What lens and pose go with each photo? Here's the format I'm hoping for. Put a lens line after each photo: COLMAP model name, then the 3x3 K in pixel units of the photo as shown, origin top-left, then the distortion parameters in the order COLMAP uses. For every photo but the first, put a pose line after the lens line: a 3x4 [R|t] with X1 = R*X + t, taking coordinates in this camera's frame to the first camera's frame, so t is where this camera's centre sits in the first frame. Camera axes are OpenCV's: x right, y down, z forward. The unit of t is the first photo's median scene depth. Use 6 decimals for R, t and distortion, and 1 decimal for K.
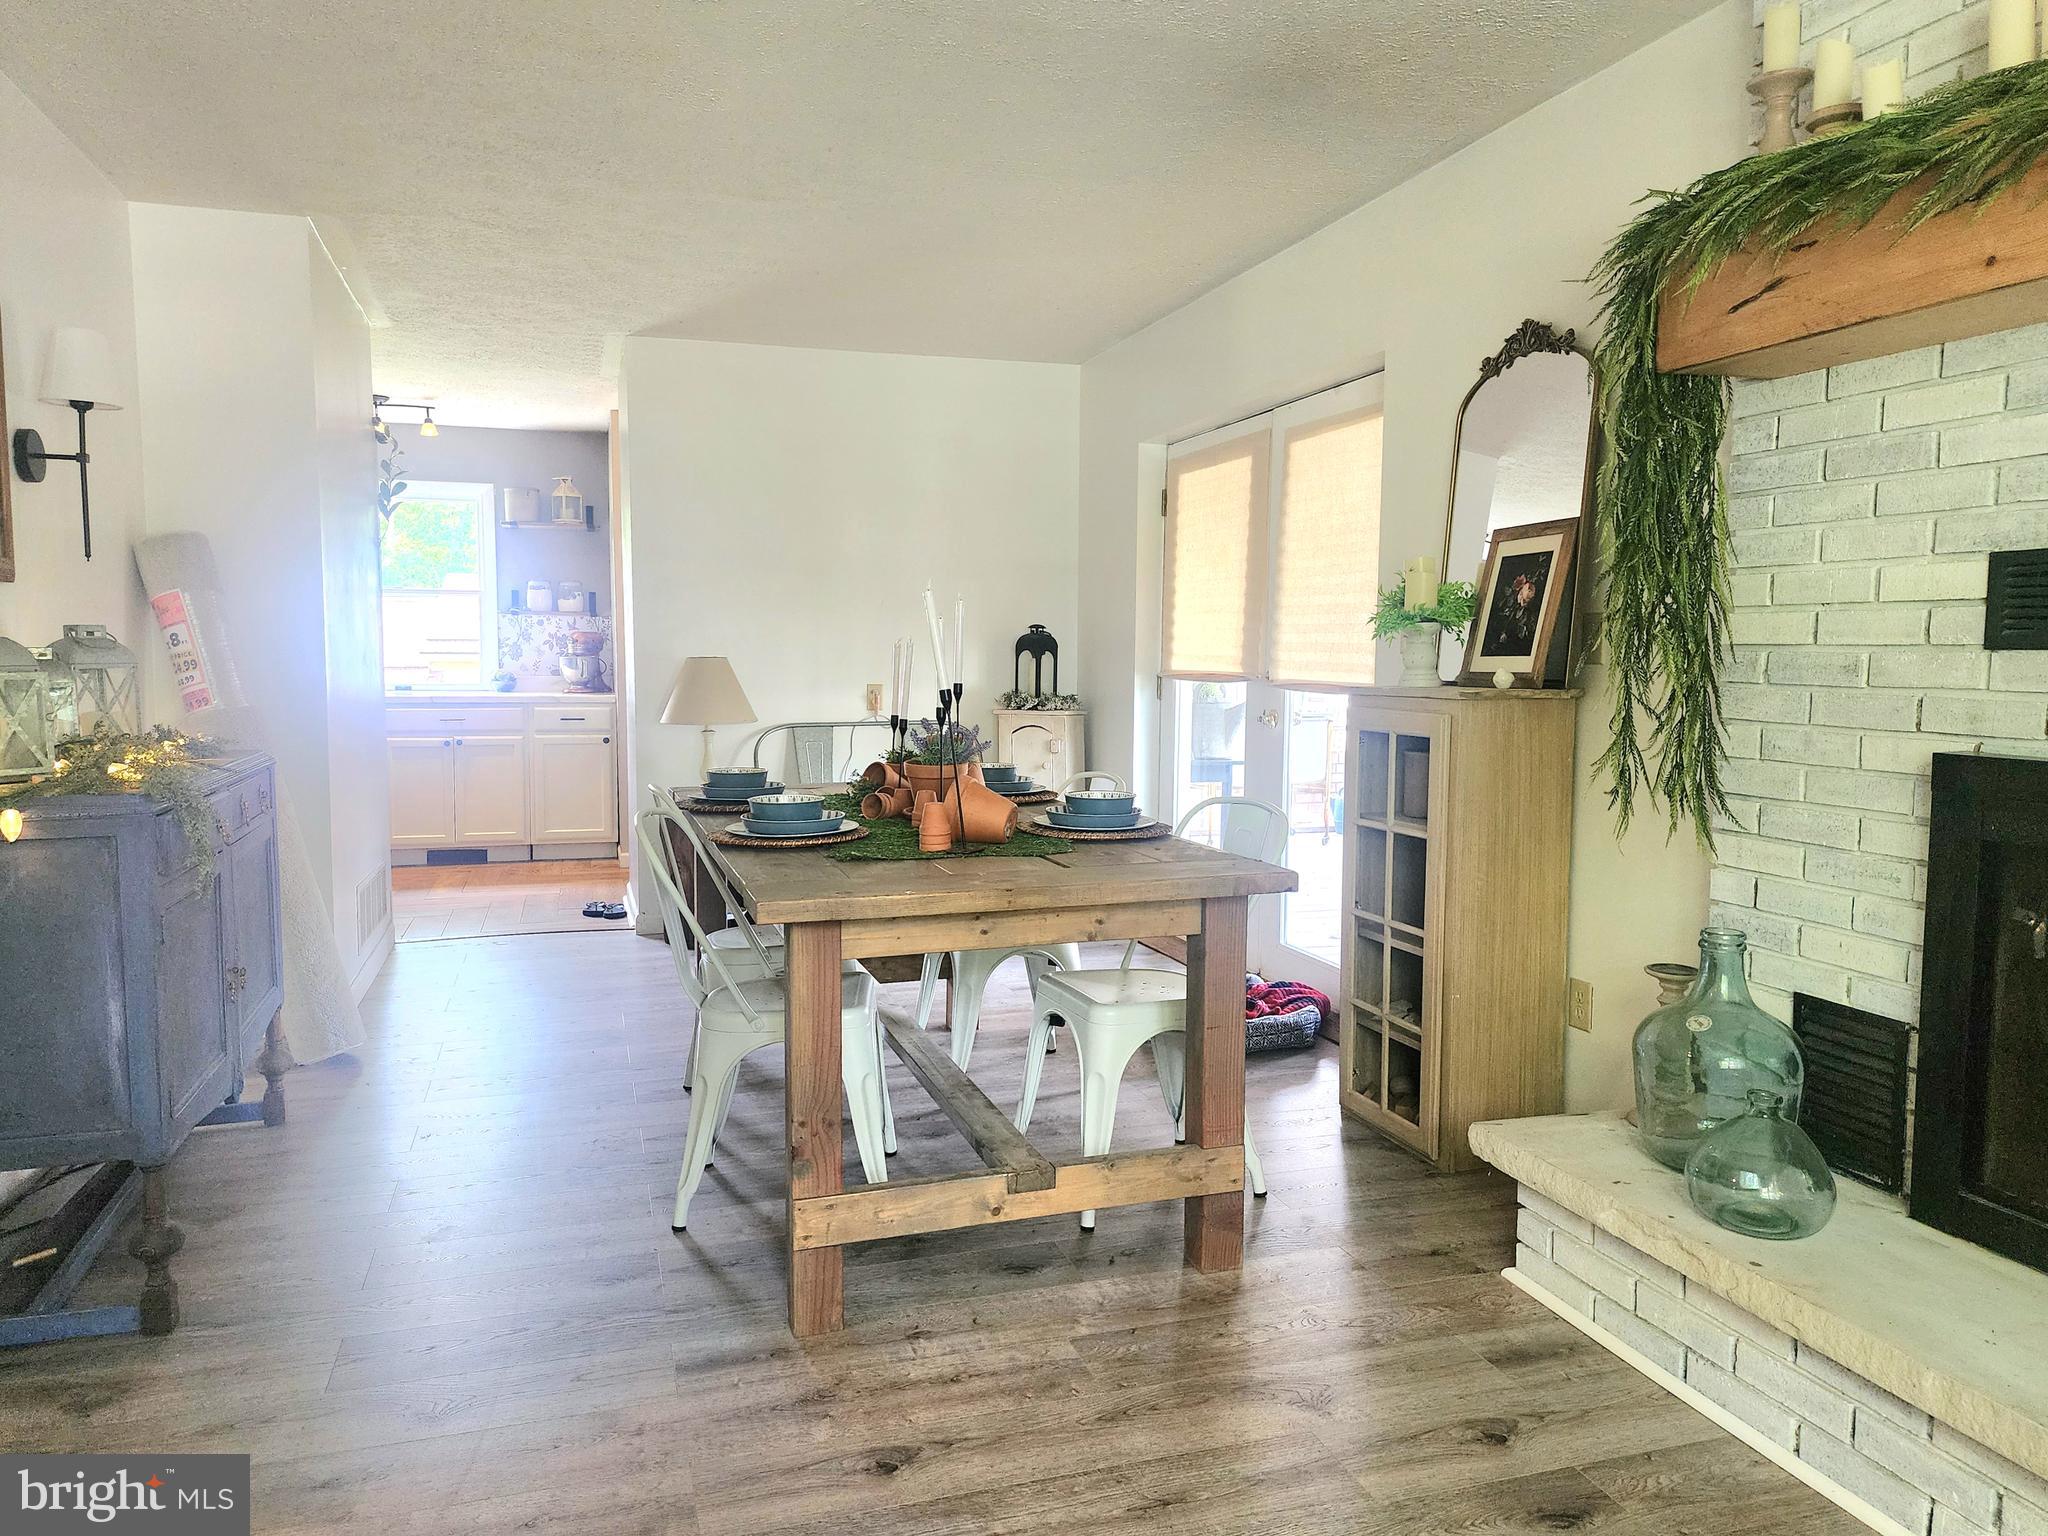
lens RADIAL K [[1374.8, 0, 1024.3], [0, 1374.8, 771.4], [0, 0, 1]] dist [0.080592, -0.069791]
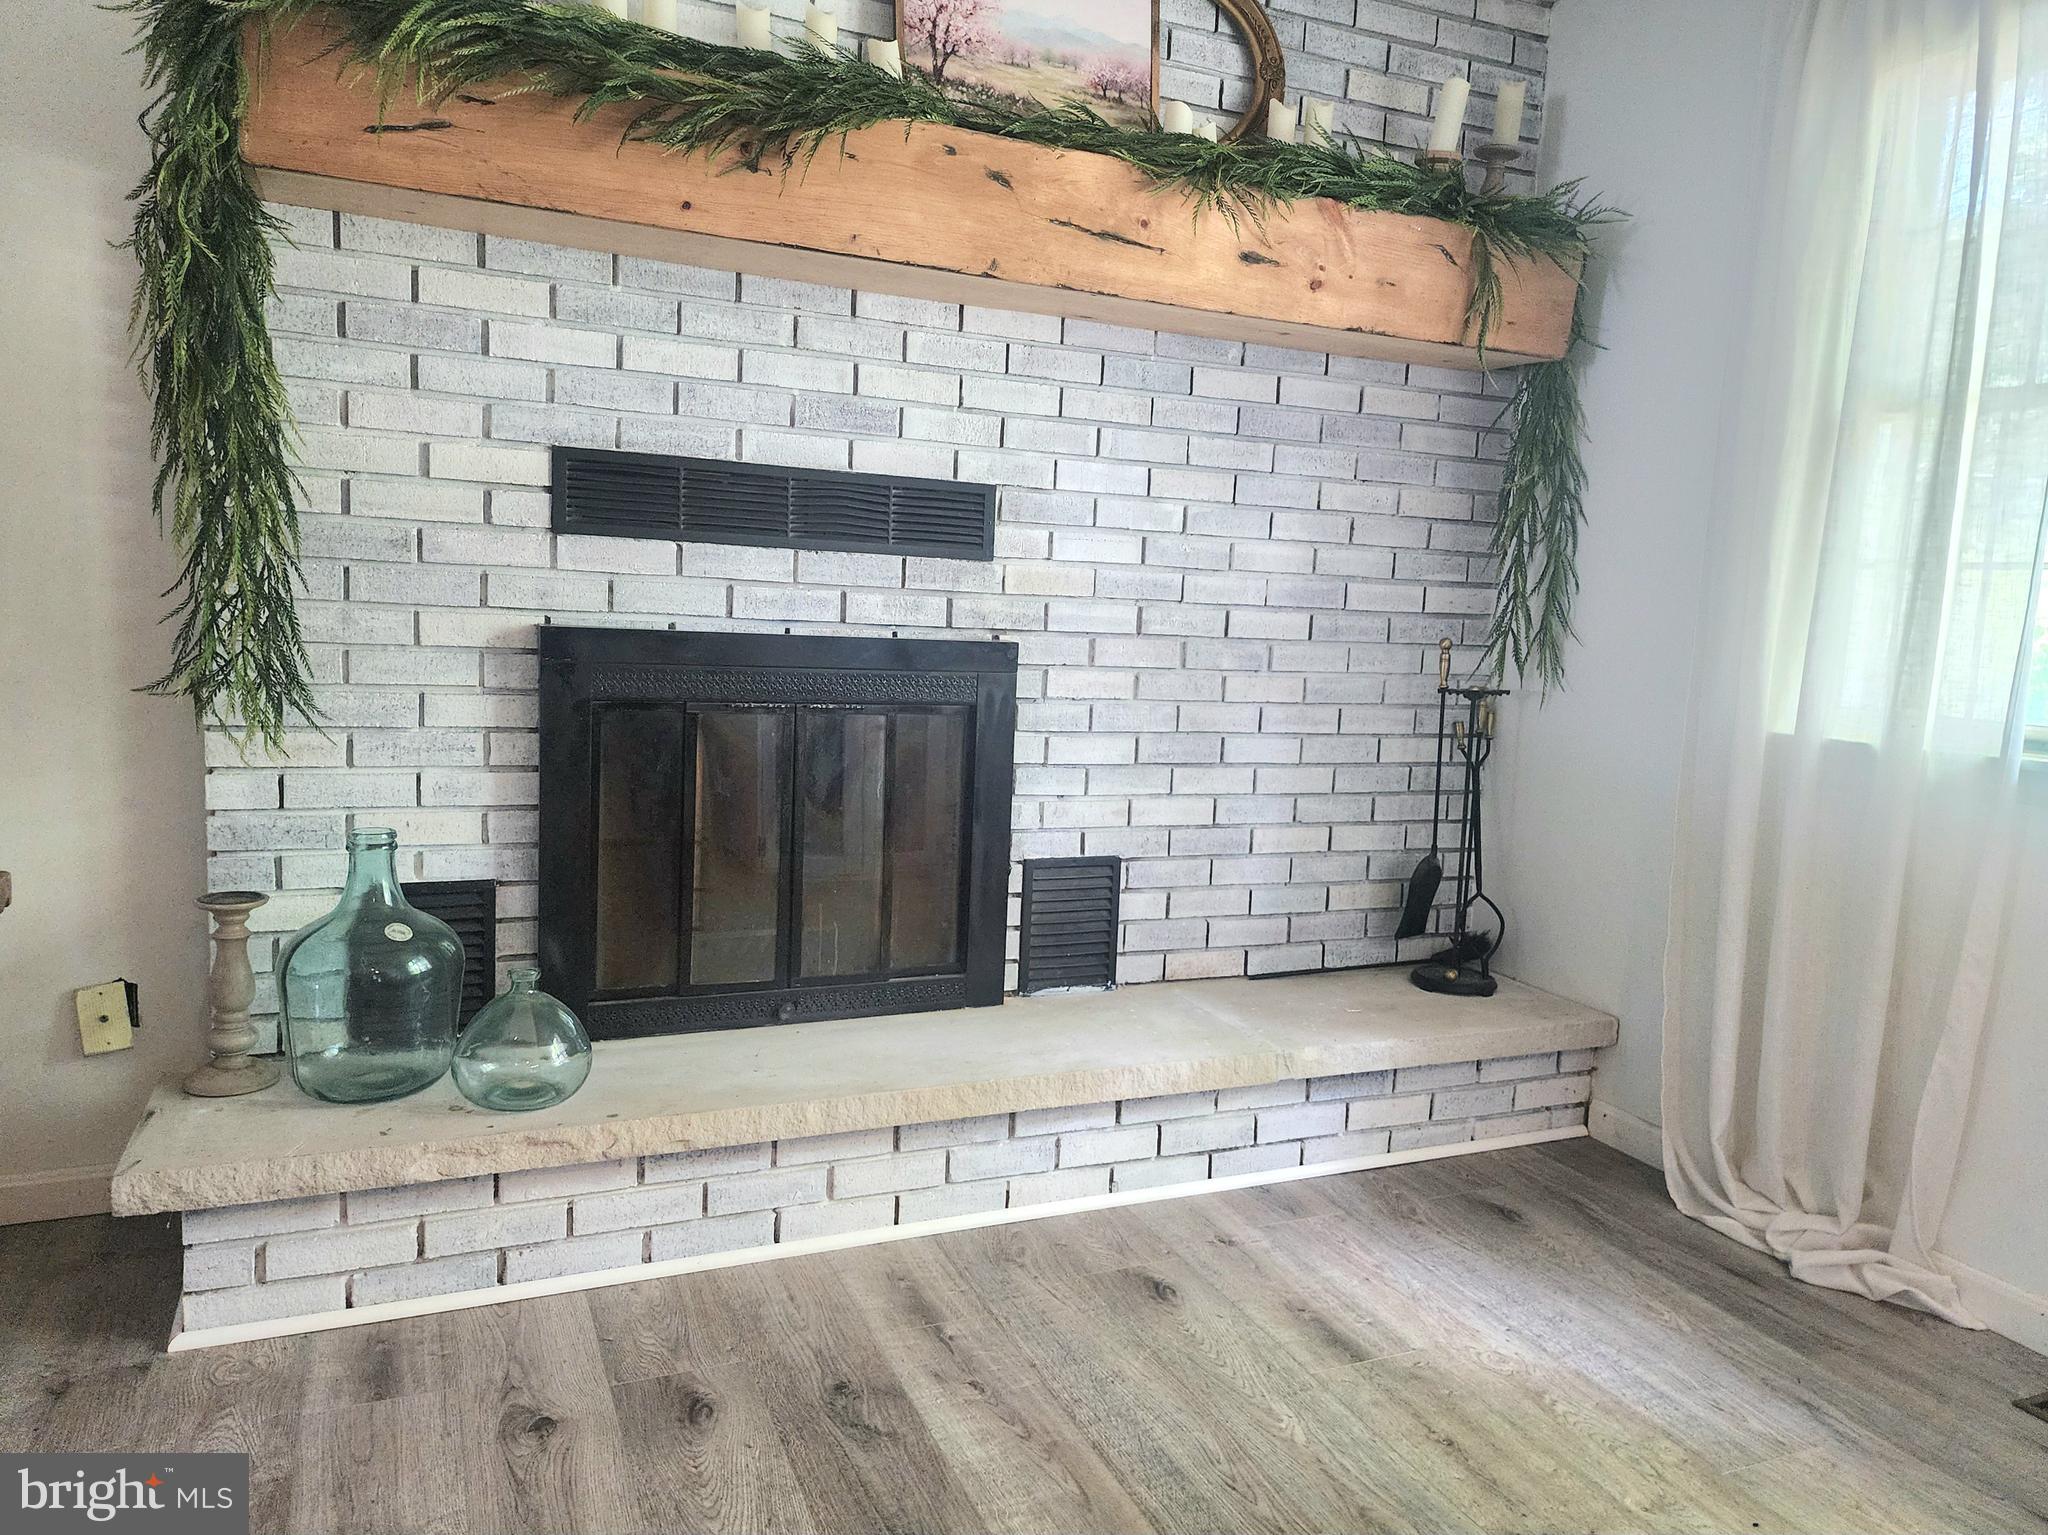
lens RADIAL K [[1406.6, 0, 1026.0], [0, 1406.6, 769.4], [0, 0, 1]] dist [0.040330, -0.035266]
pose [[-0.098430, -0.134303, 0.986040, -0.474246], [0.037817, 0.989631, 0.138567, -0.039365], [-0.994425, 0.050928, -0.092331, 0.698449]]
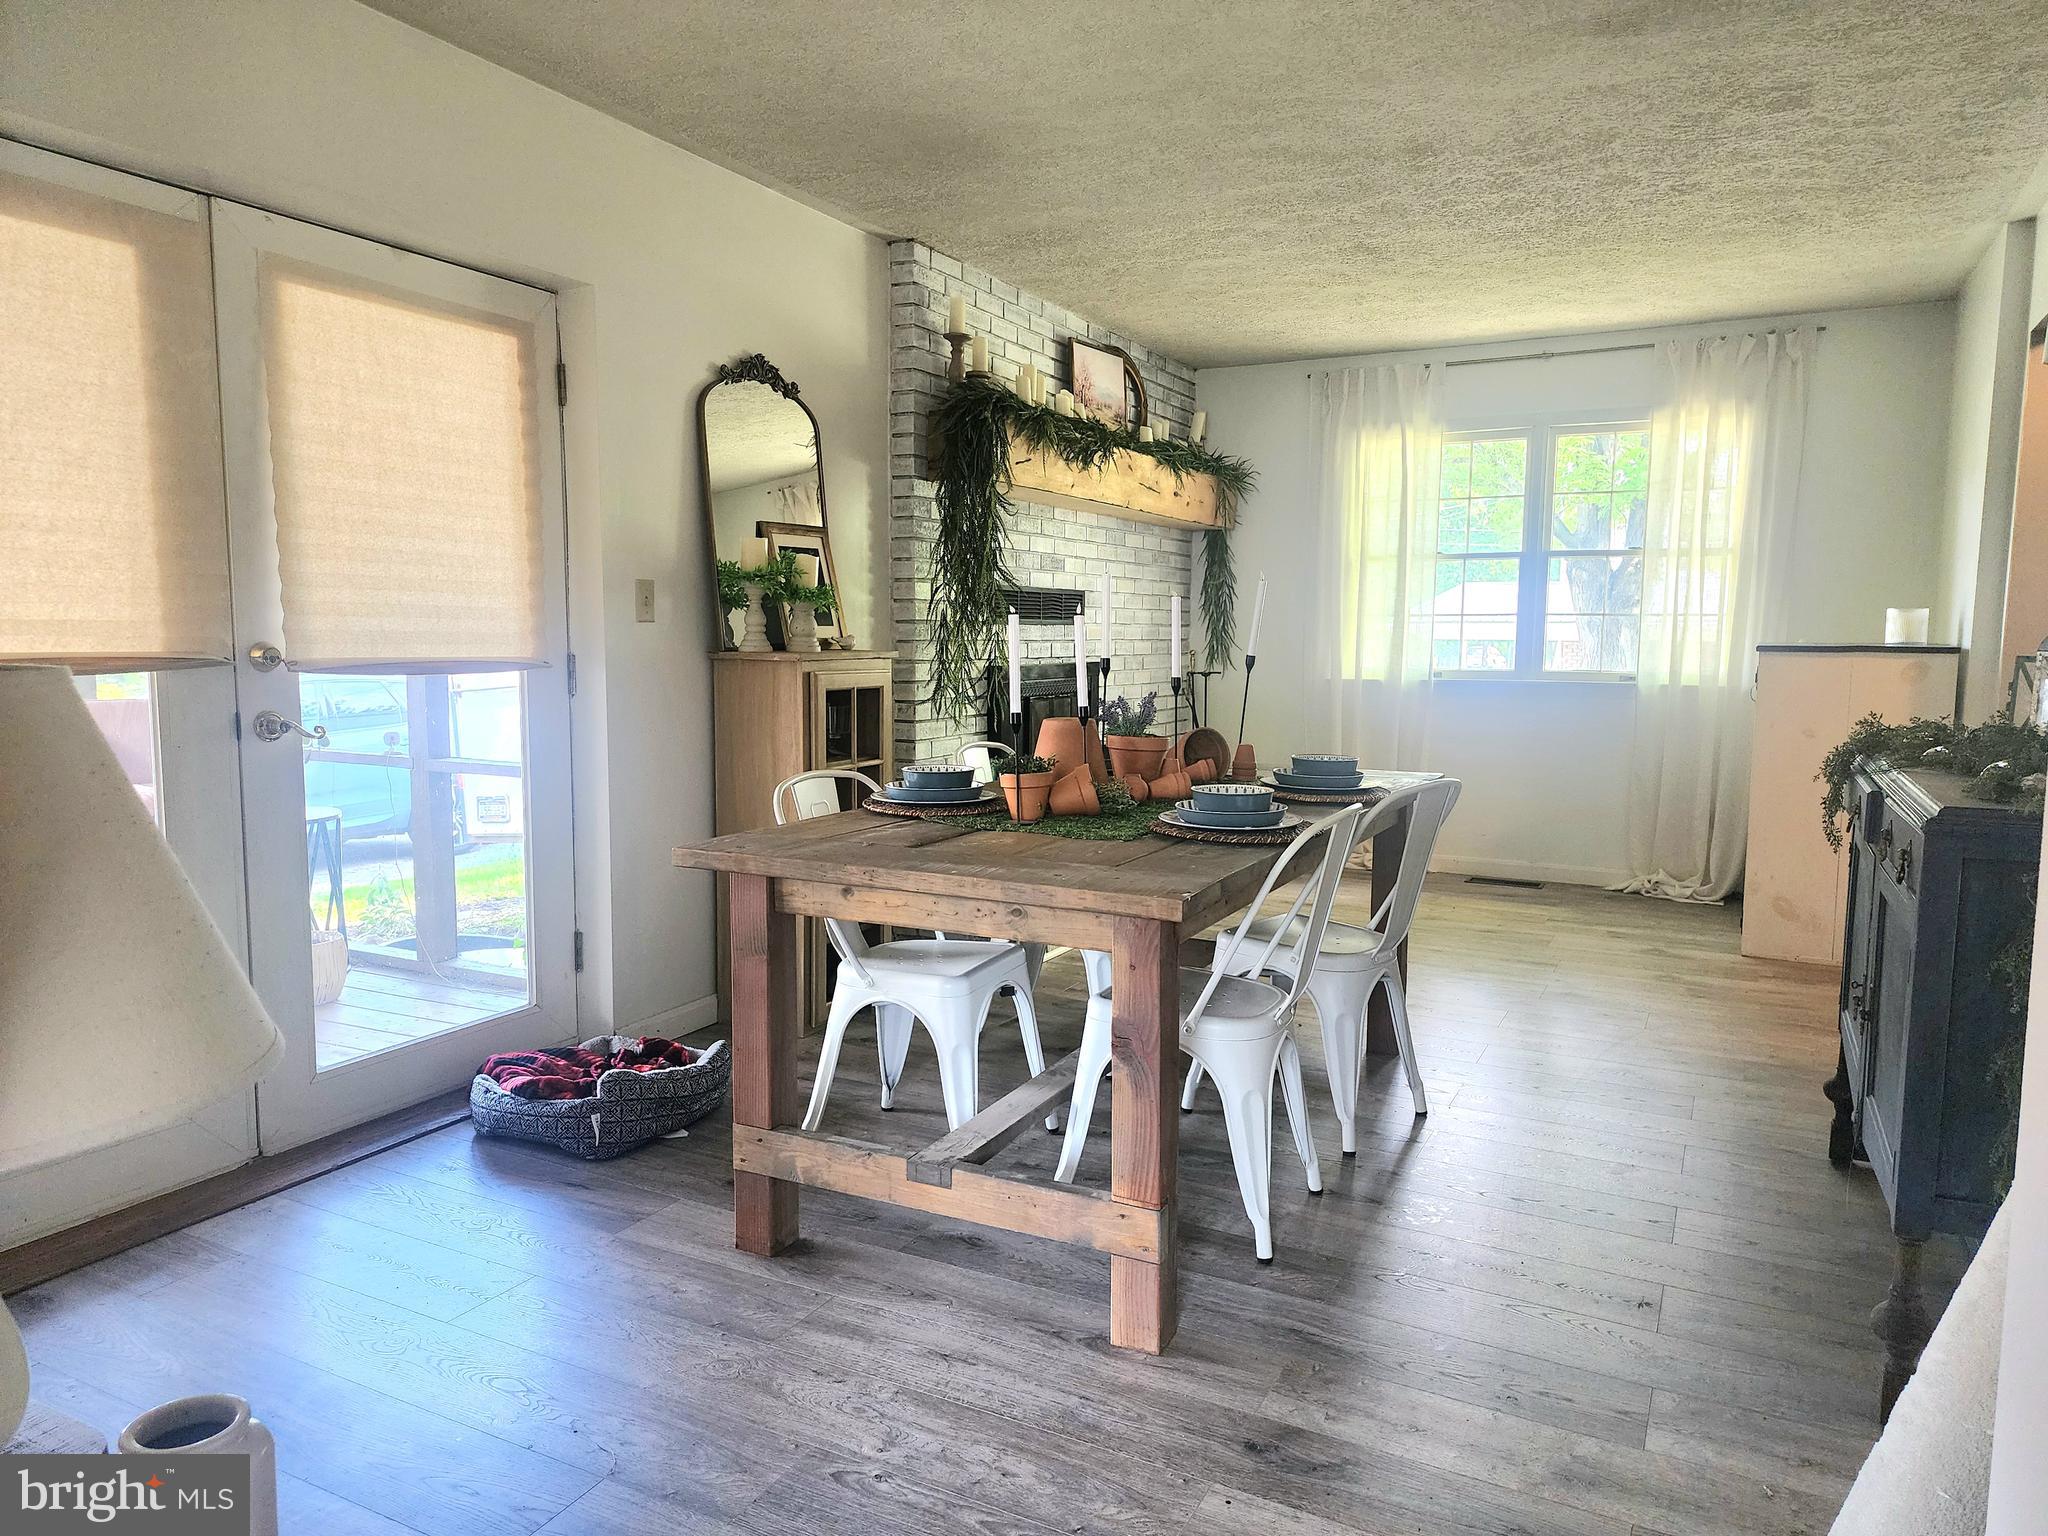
lens RADIAL K [[1374.8, 0, 1024.3], [0, 1374.8, 771.4], [0, 0, 1]] dist [0.080592, -0.069791]
pose [[-0.701597, -0.084307, 0.707570, -1.025840], [0.051013, 0.984486, 0.167884, -0.220523], [-0.710746, 0.153882, -0.686411, 2.507760]]
